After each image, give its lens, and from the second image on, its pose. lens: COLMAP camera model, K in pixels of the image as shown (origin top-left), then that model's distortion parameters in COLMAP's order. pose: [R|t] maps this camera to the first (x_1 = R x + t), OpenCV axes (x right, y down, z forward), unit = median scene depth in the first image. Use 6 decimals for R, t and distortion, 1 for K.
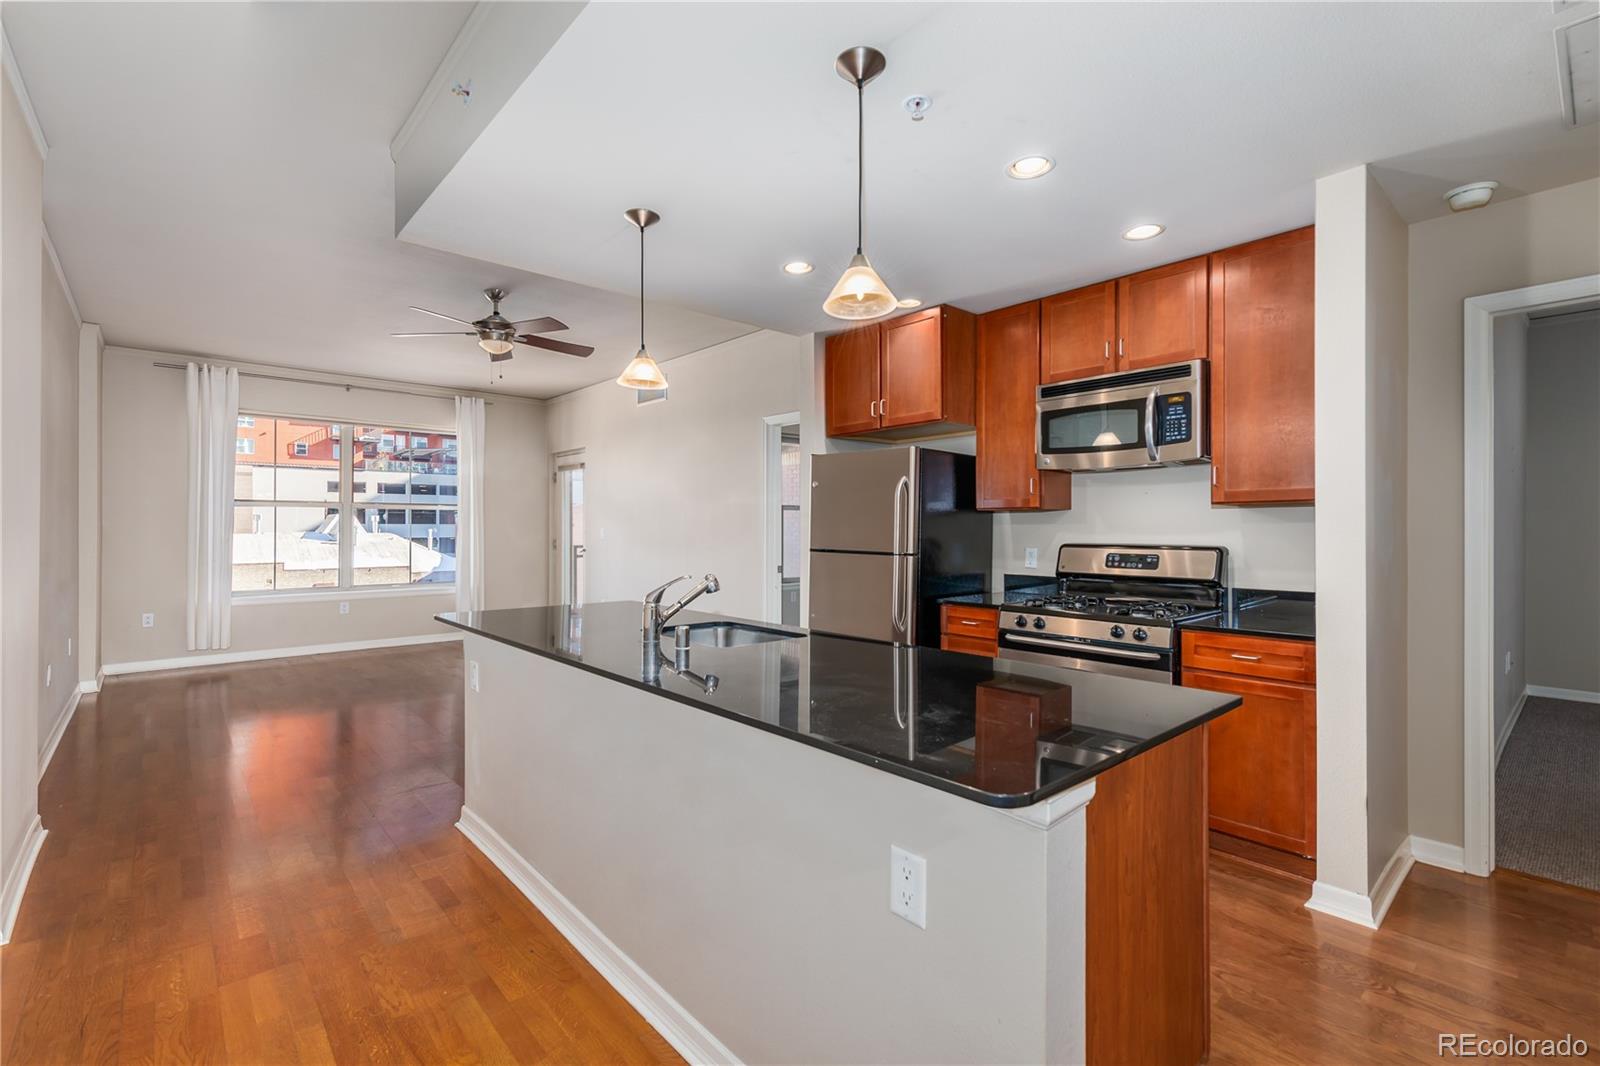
lens RADIAL K [[705.1, 0, 795.6], [0, 705.1, 528.4], [0, 0, 1]] dist [-0.002577, -0.000761]
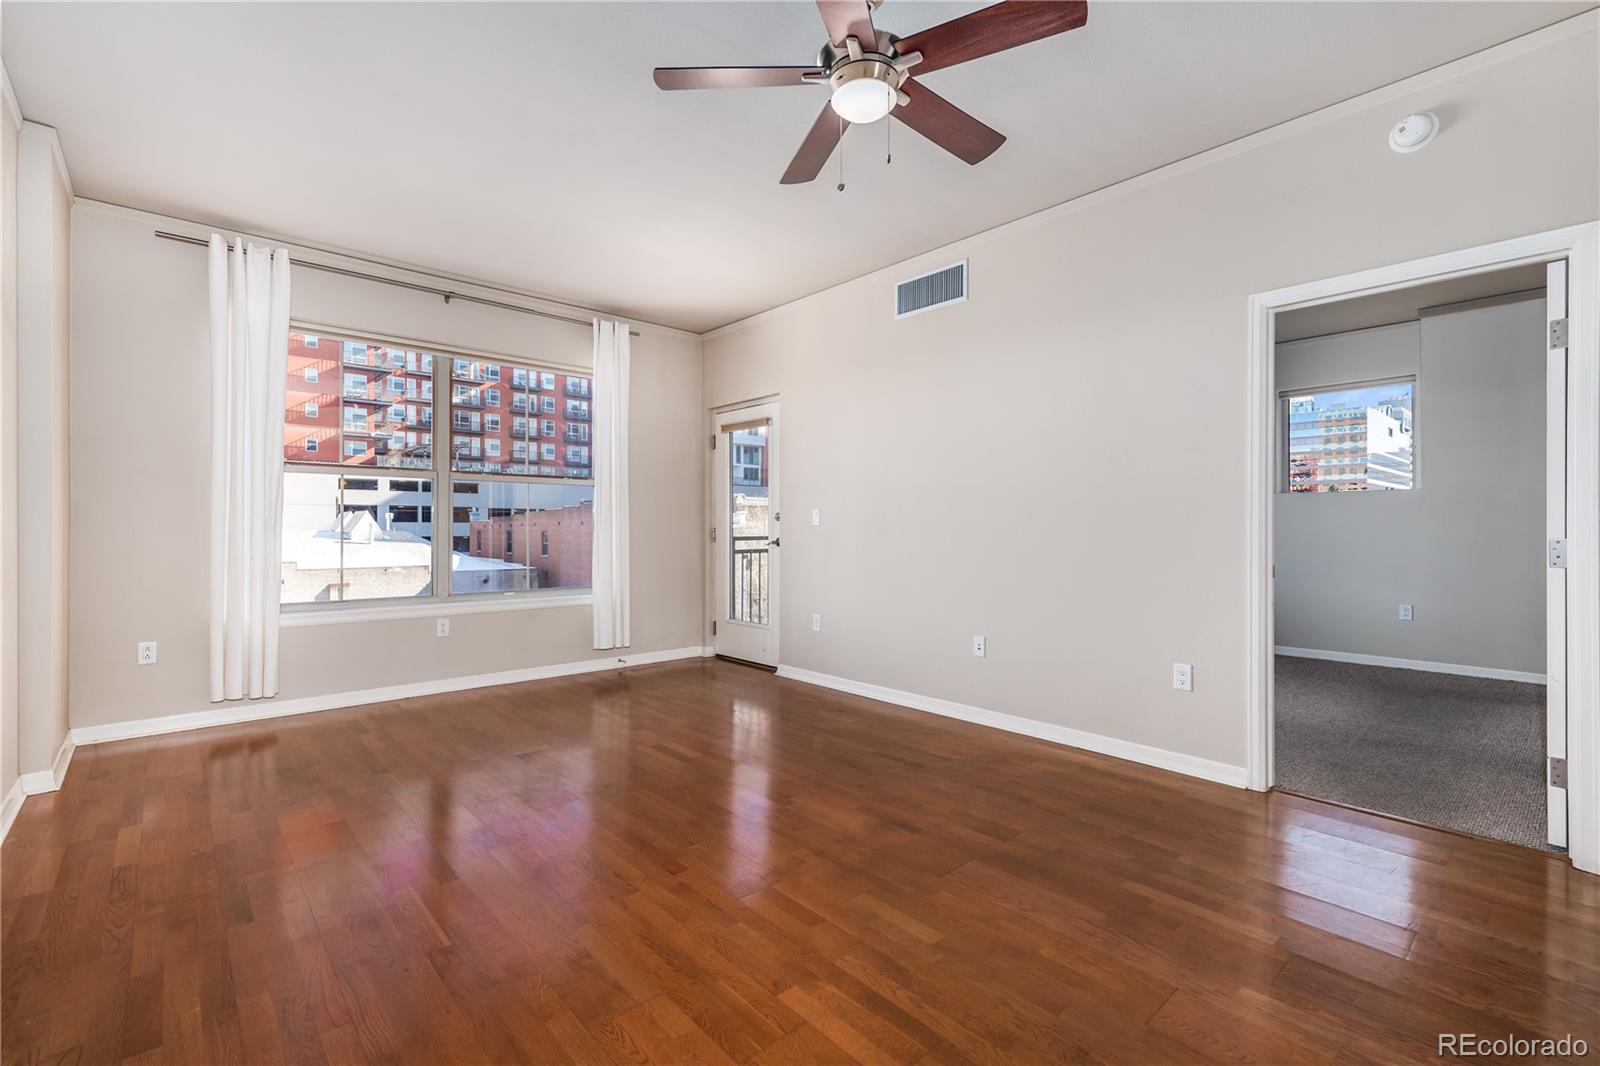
lens RADIAL K [[705.1, 0, 798.9], [0, 705.1, 530.6], [0, 0, 1]] dist [-0.002577, -0.000761]
pose [[0.999994, 0.000427, -0.003463, -0.277891], [-0.000413, 0.999992, 0.004088, 0.017009], [0.003465, -0.004087, 0.999986, 0.308232]]
